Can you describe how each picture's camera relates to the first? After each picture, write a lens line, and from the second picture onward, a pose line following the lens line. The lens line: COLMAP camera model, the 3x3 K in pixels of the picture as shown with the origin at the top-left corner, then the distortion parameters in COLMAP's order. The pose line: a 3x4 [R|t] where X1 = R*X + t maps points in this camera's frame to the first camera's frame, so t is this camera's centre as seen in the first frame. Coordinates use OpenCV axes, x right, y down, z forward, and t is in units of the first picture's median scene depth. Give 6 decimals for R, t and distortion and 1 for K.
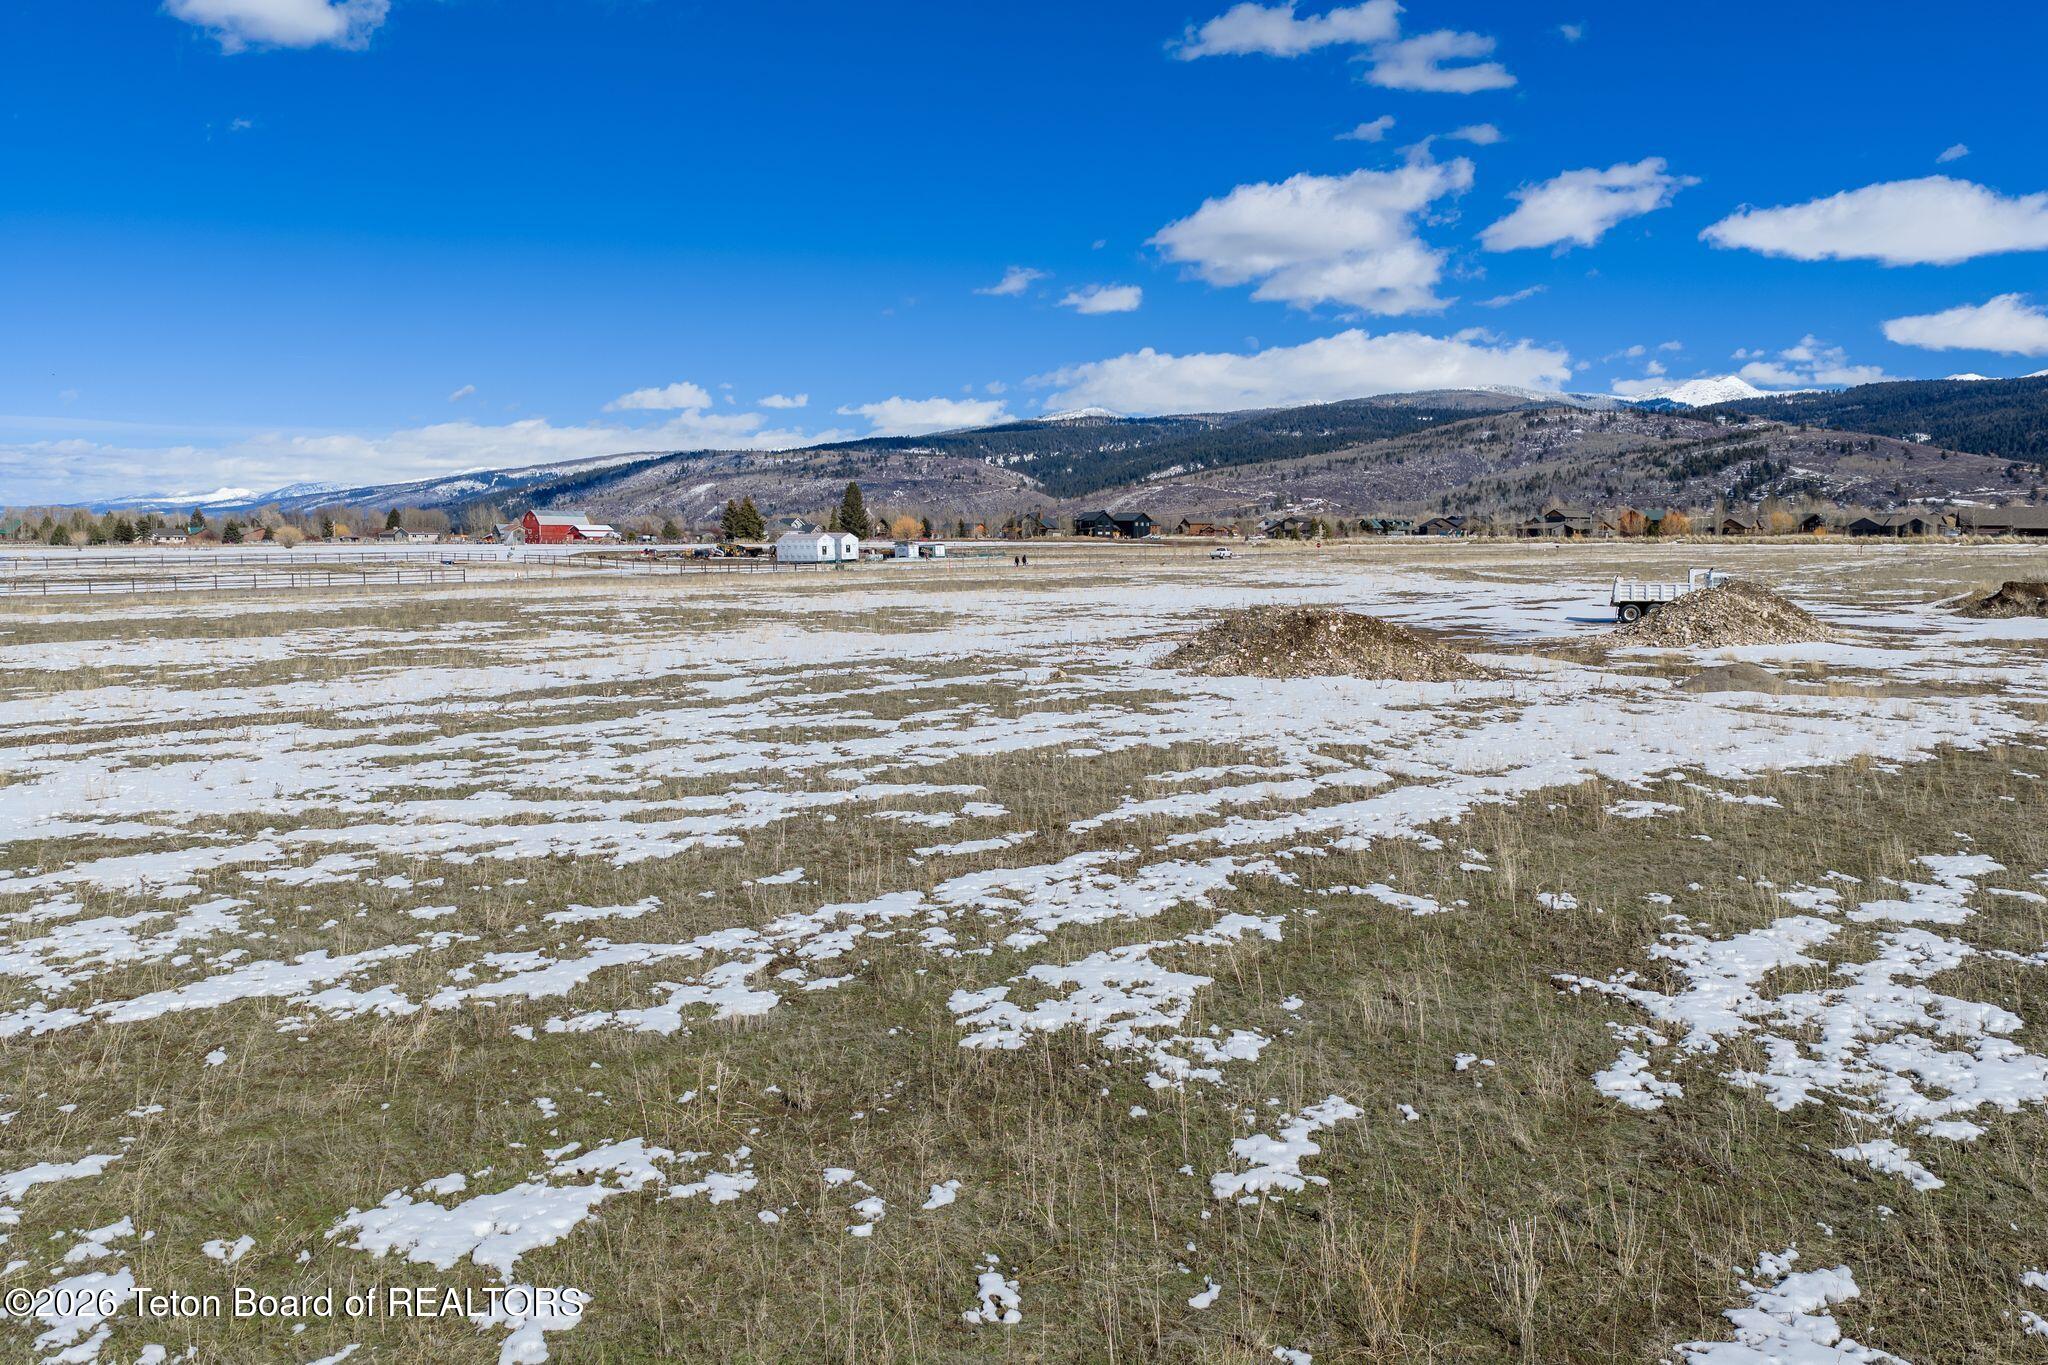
lens RADIAL K [[1697.8, 0, 1018.4], [0, 1697.8, 691.2], [0, 0, 1]] dist [0.012716, -0.034965]
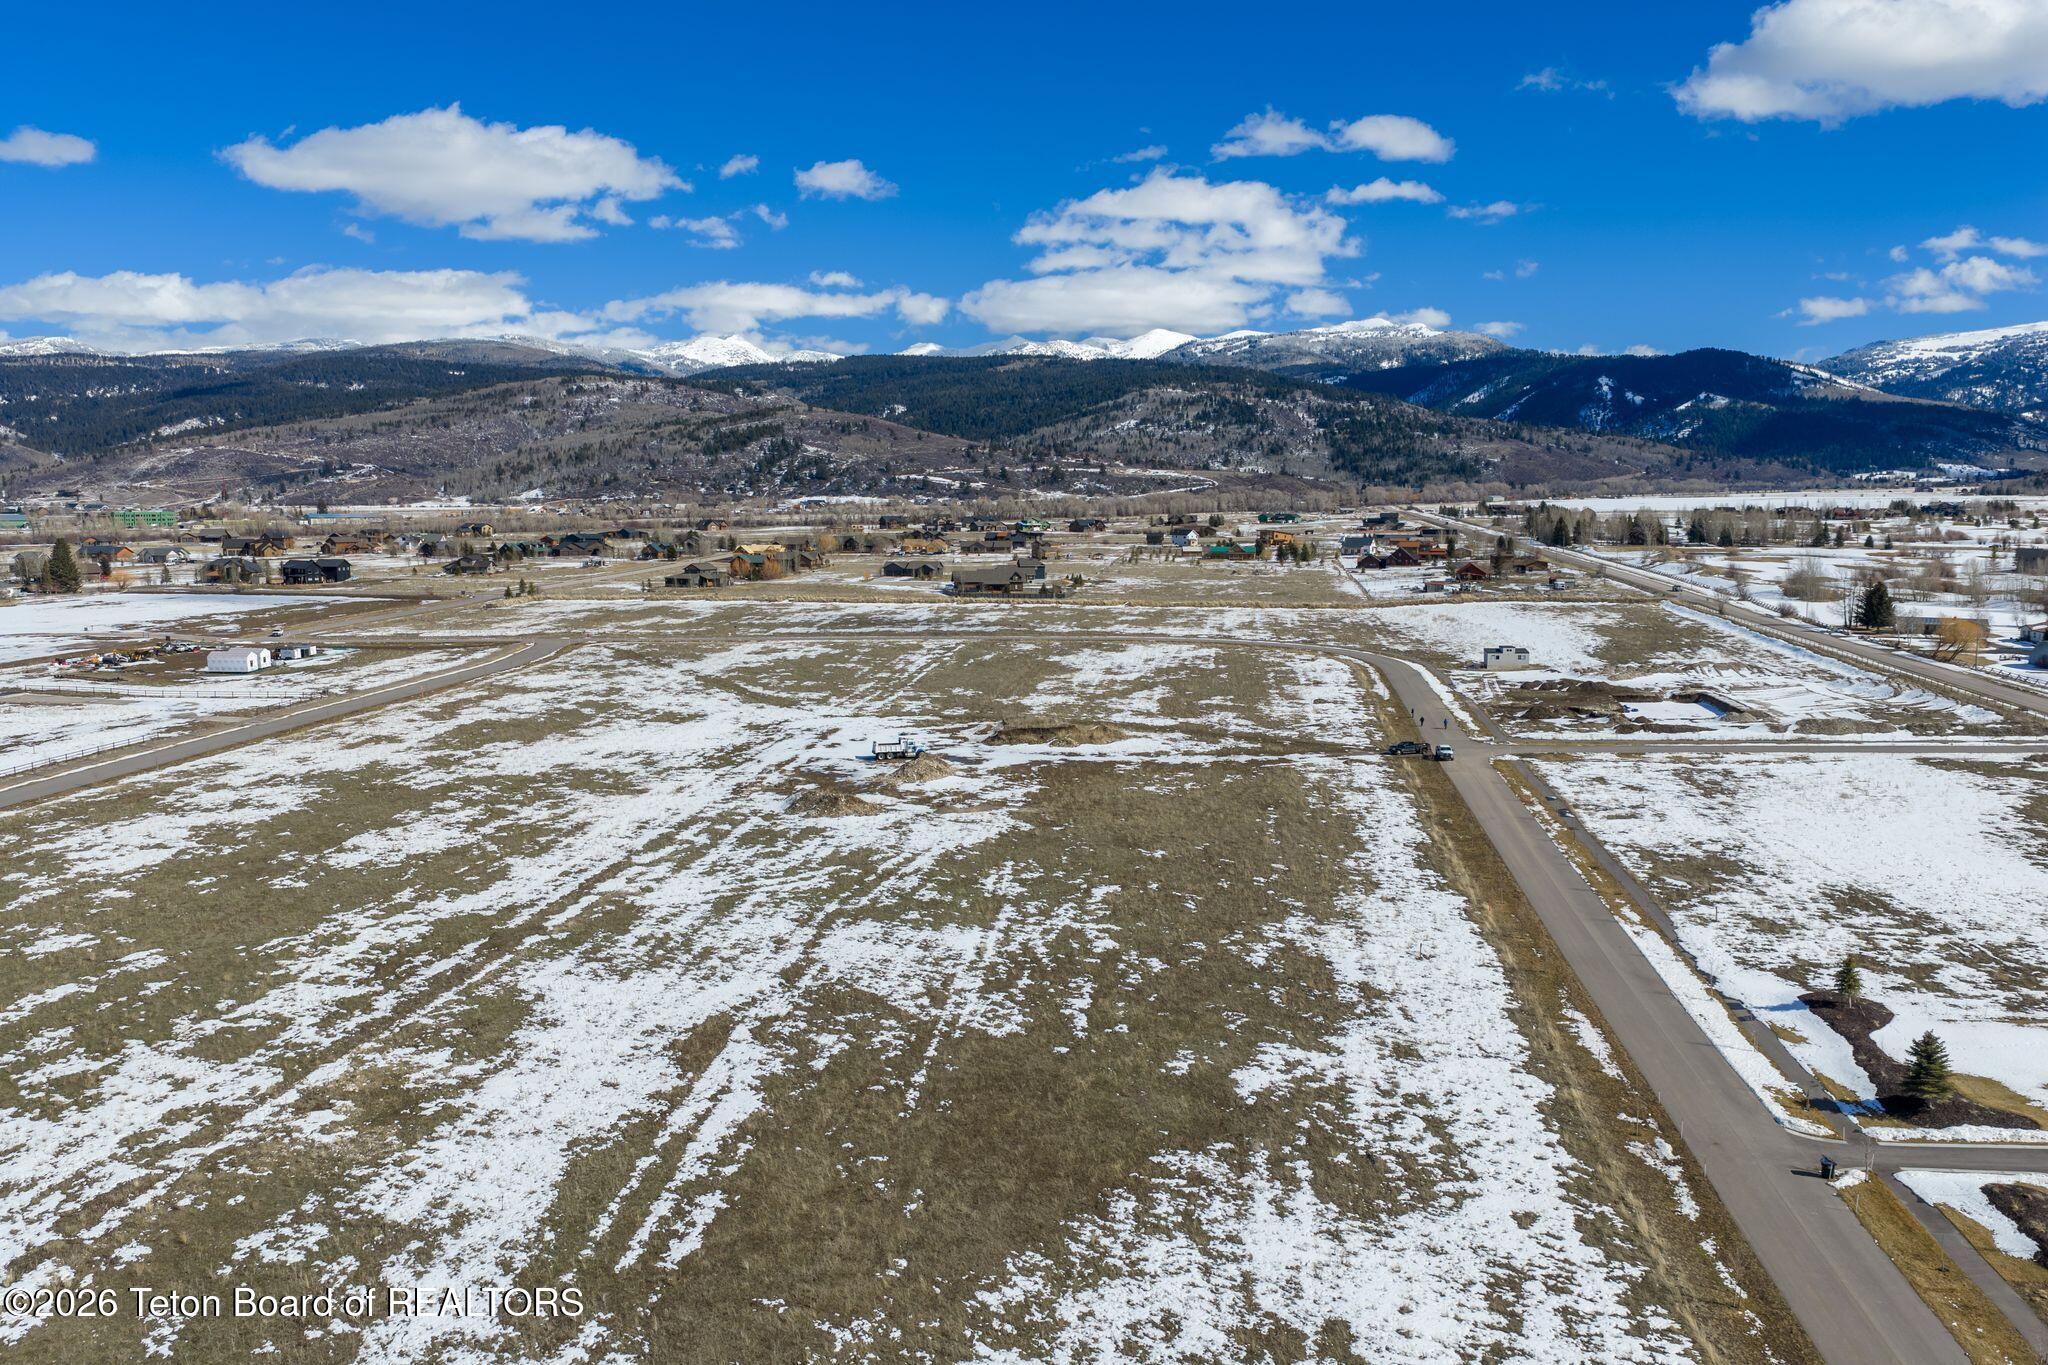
lens RADIAL K [[1960.7, 0, 1020.9], [0, 1960.7, 683.8], [0, 0, 1]] dist [-0.002294, -0.003556]
pose [[0.848159, -0.069488, 0.525164, -0.269454], [0.045657, 0.997259, 0.058218, -0.083432], [-0.527770, -0.025400, 0.849007, -0.438517]]
